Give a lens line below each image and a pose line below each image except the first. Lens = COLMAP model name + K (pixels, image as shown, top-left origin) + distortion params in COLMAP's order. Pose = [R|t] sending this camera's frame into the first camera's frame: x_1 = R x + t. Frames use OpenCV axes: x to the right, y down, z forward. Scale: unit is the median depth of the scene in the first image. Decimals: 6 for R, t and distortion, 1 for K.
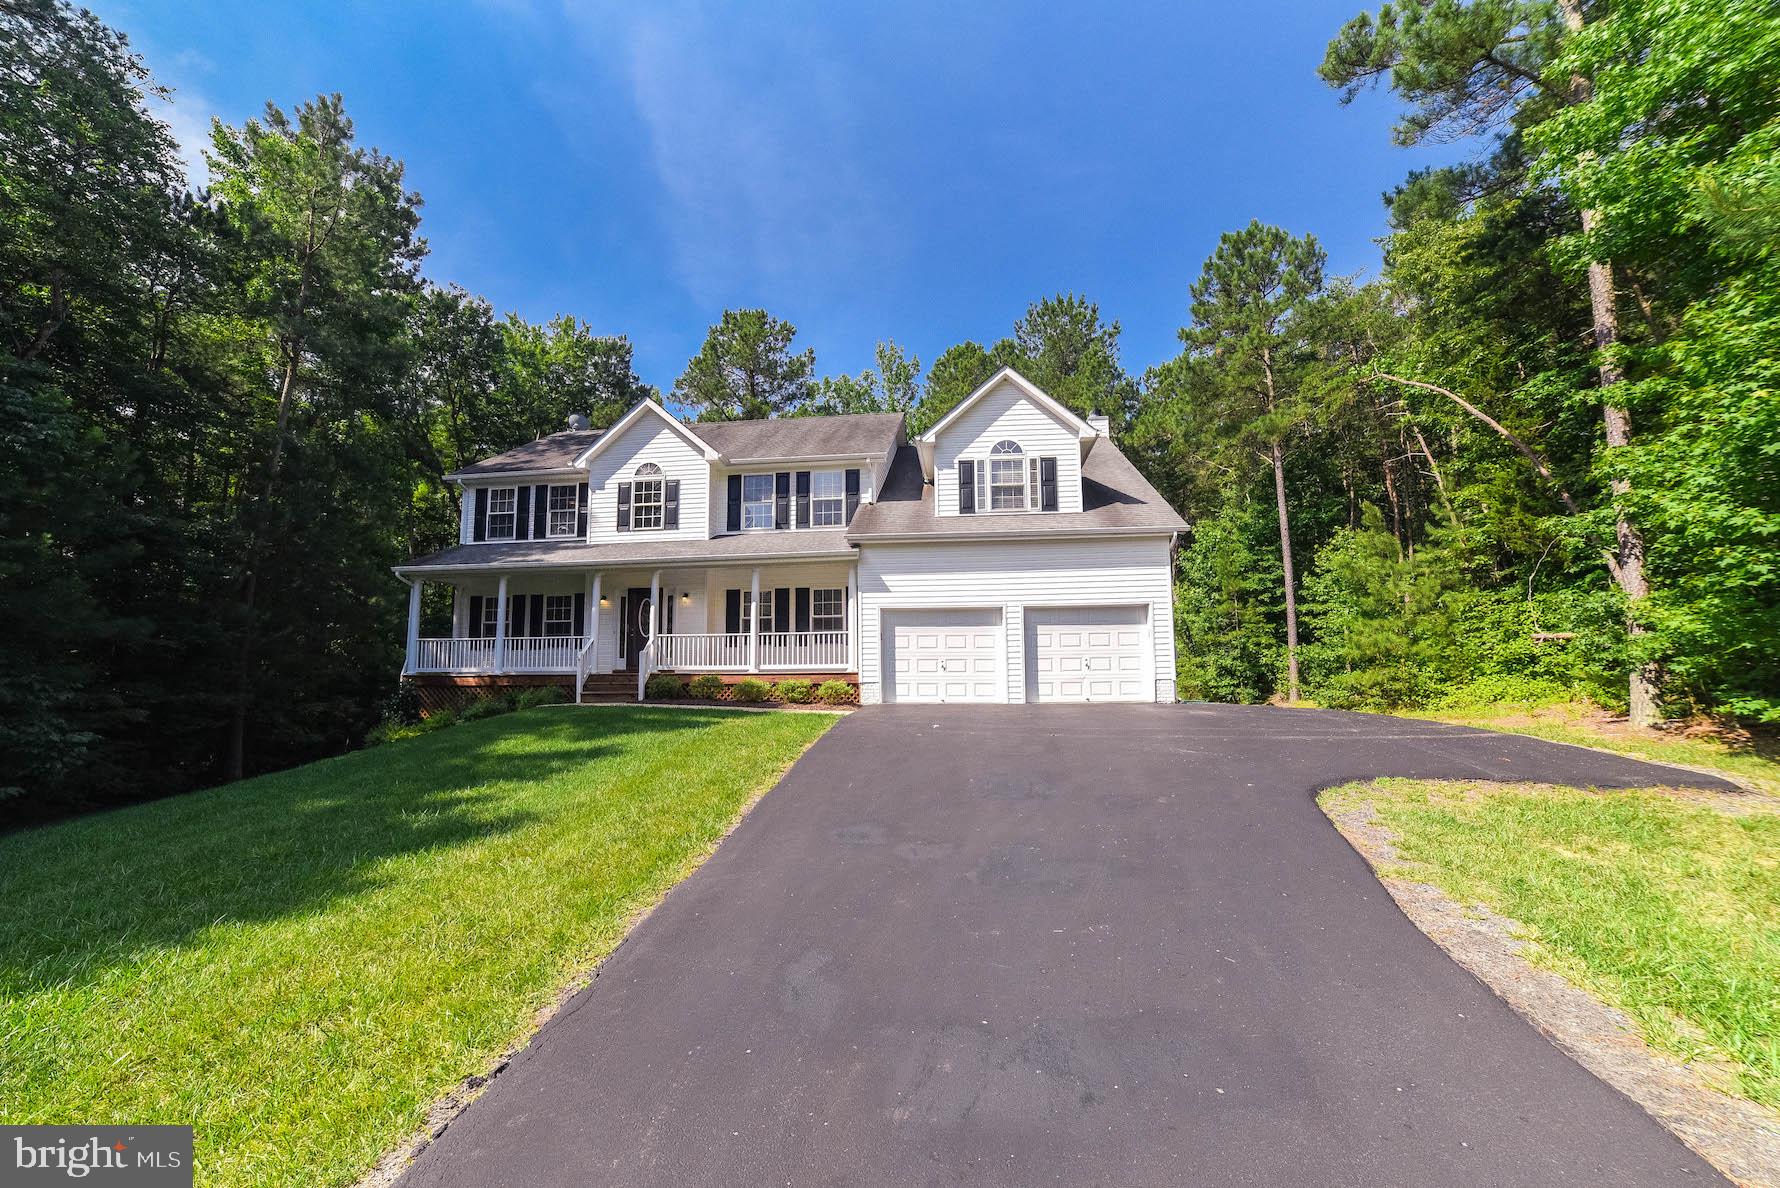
lens RADIAL K [[705.2, 0, 893.0], [0, 705.2, 615.0], [0, 0, 1]] dist [-0.089083, 0.034523]
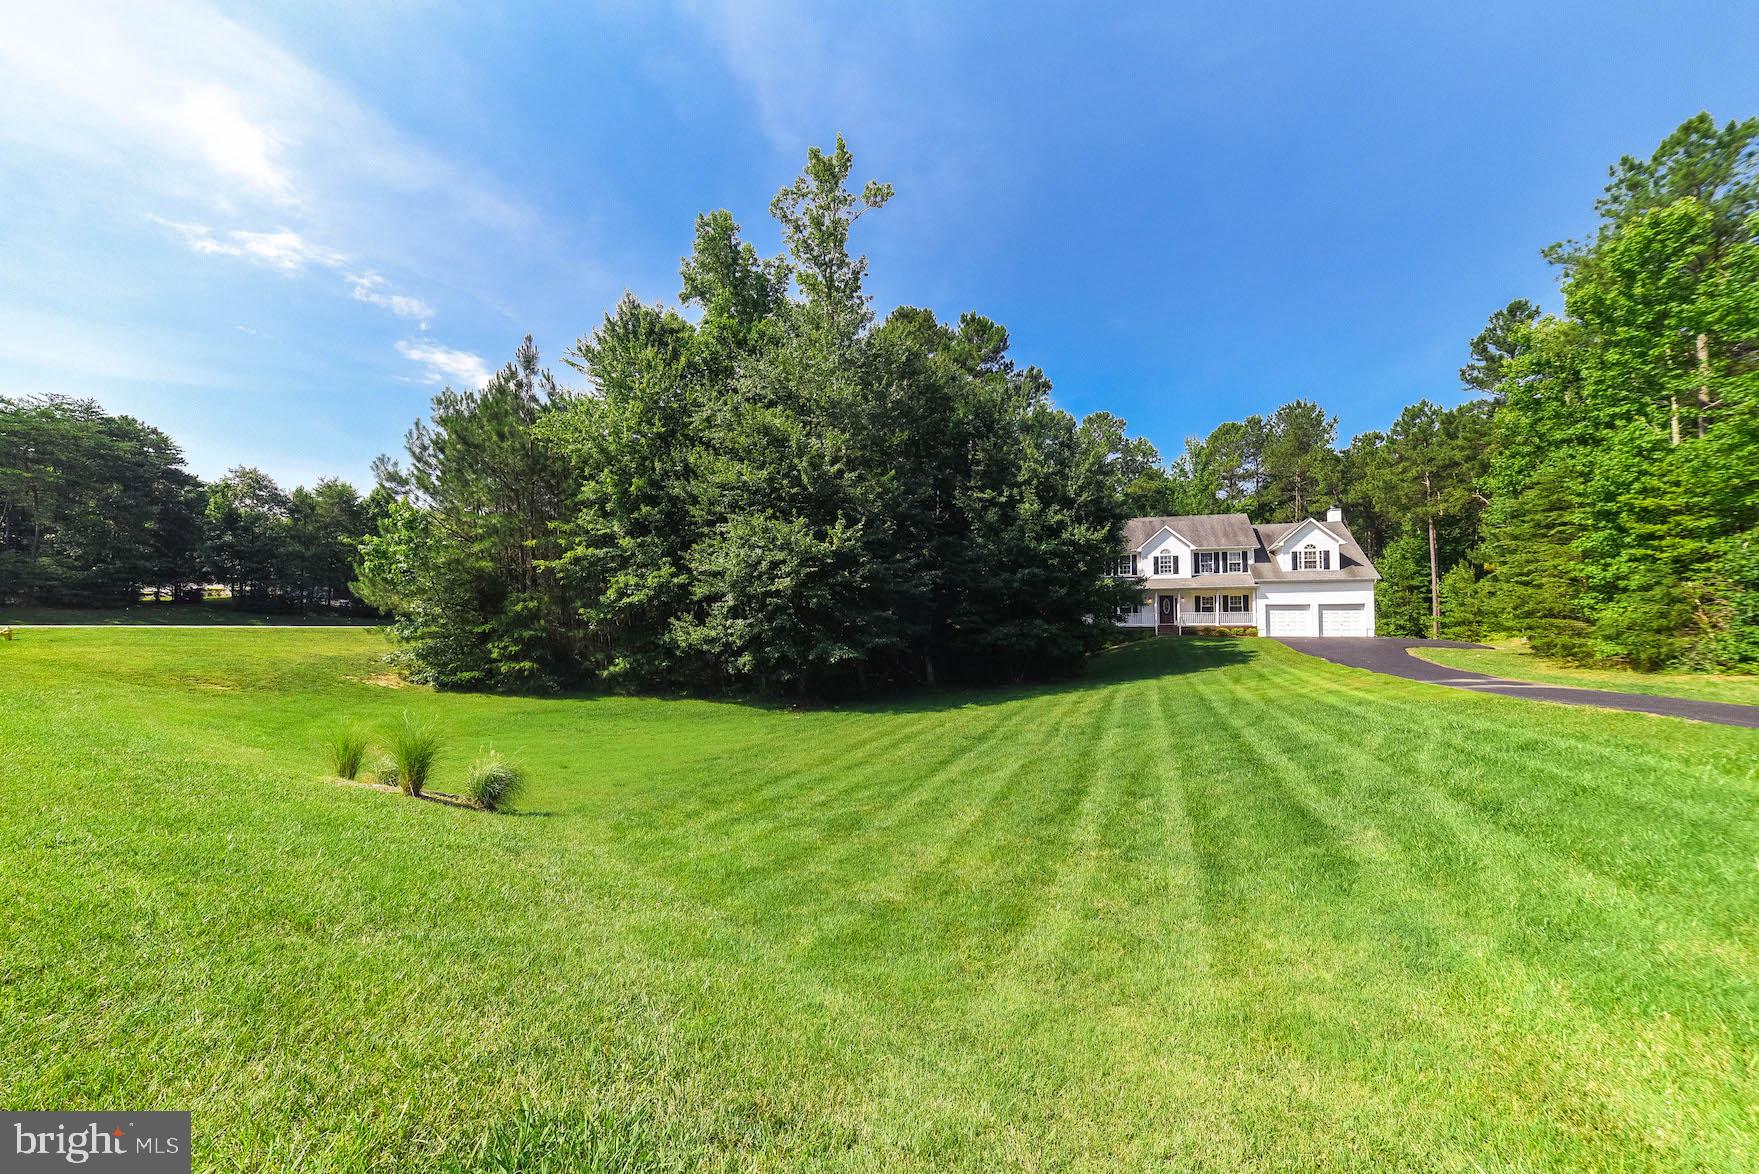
lens RADIAL K [[696.8, 0, 882.5], [0, 696.8, 607.8], [0, 0, 1]] dist [-0.089083, 0.034523]
pose [[0.972667, 0.001739, -0.232198, -0.811890], [0.011271, 0.998440, 0.054690, -0.150061], [0.231931, -0.055812, 0.971130, -1.891036]]
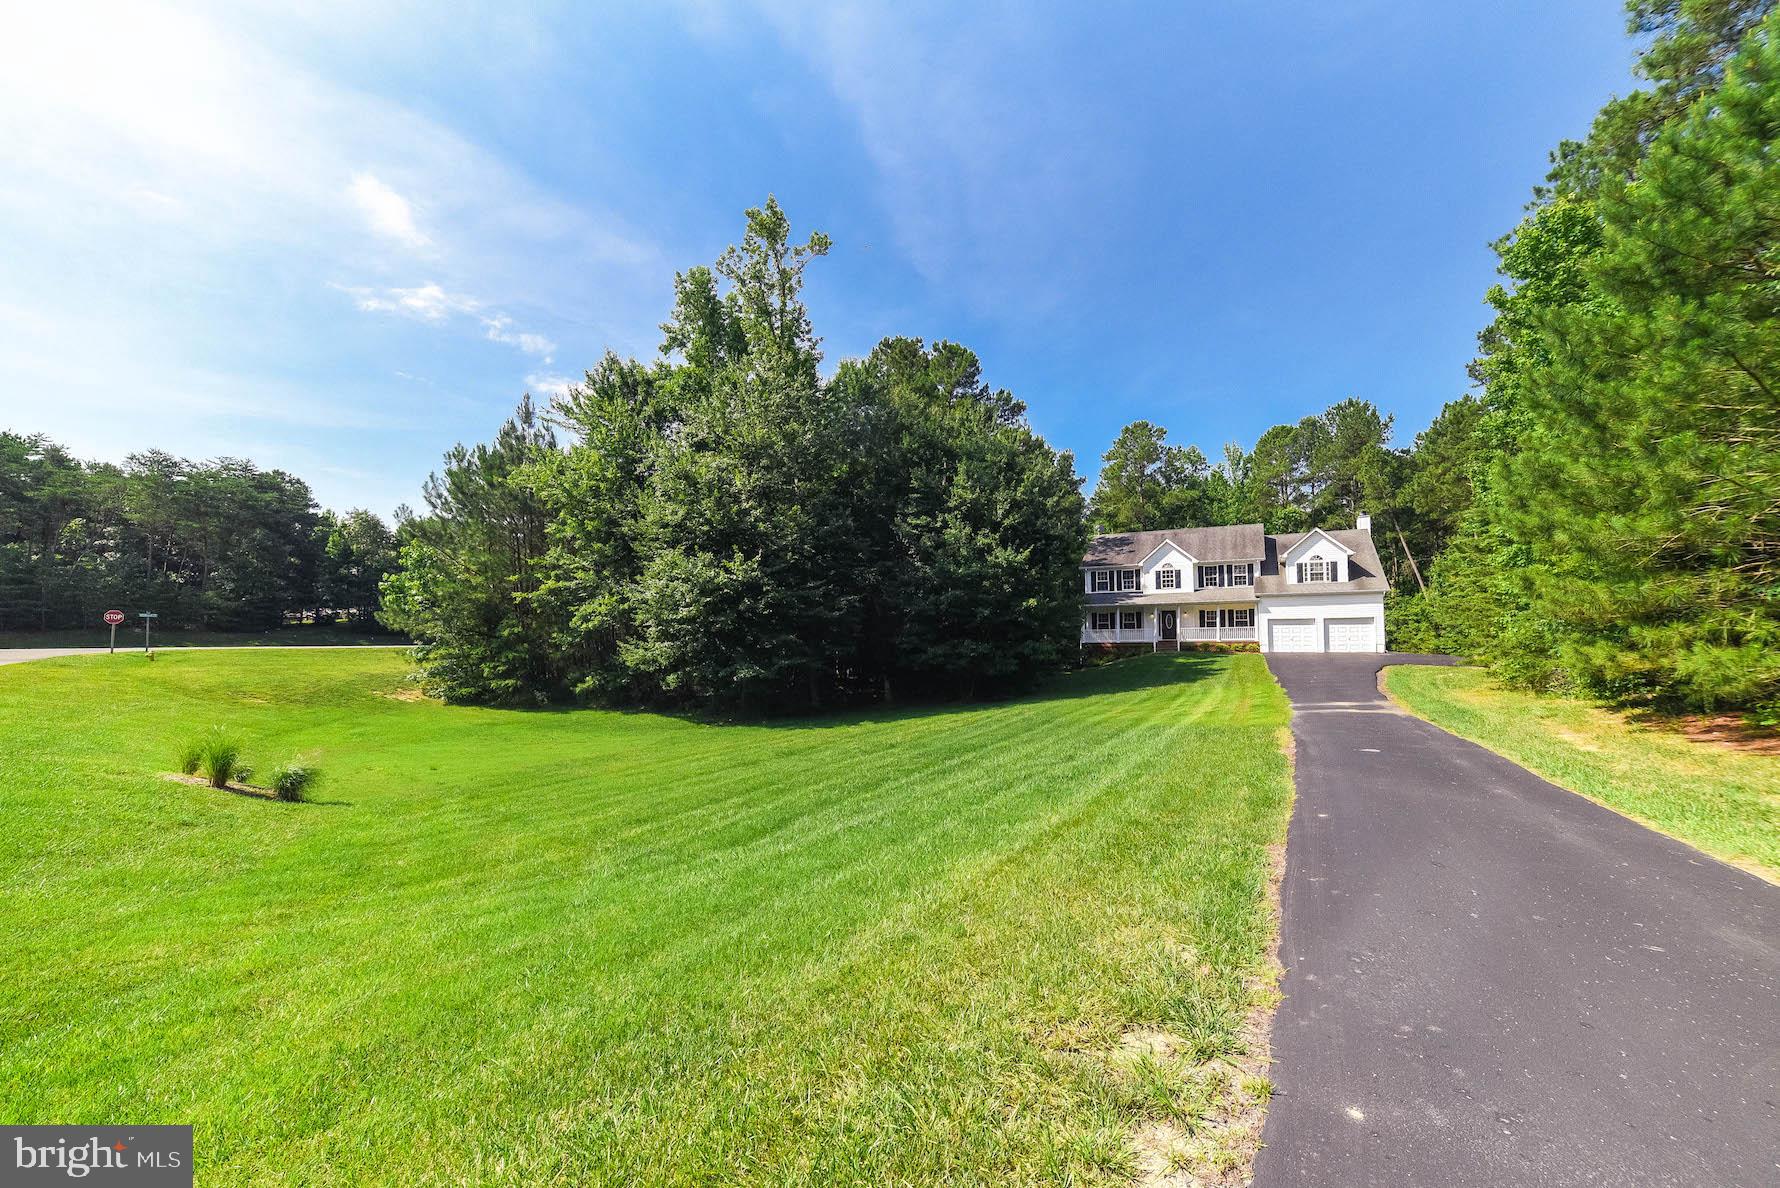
lens RADIAL K [[705.2, 0, 893.0], [0, 705.2, 615.0], [0, 0, 1]] dist [-0.089083, 0.034523]
pose [[0.929678, -0.011944, -0.368180, -0.353957], [0.030201, 0.998581, 0.043863, -0.170772], [0.367133, -0.051898, 0.928719, -1.886822]]
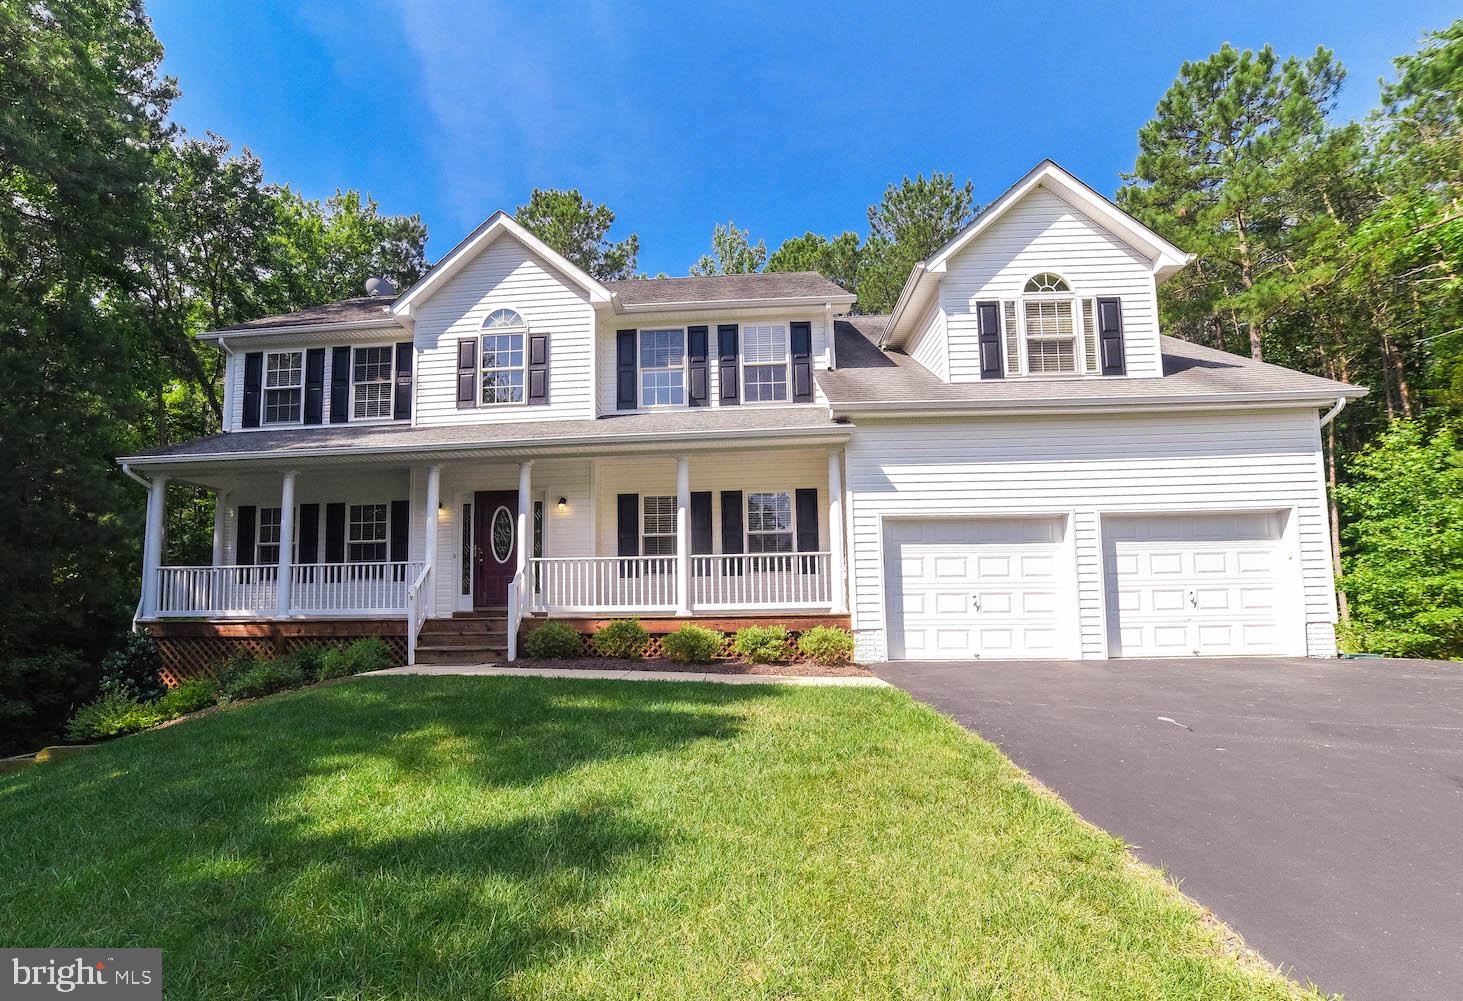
lens RADIAL K [[705.0, 0, 679.3], [0, 705.0, 558.1], [0, 0, 1]] dist [-0.081482, 0.033035]
pose [[0.999755, -0.002527, 0.021991, -0.195914], [0.002244, 0.999915, 0.012877, 0.018315], [-0.022021, -0.012824, 0.999675, 0.311798]]
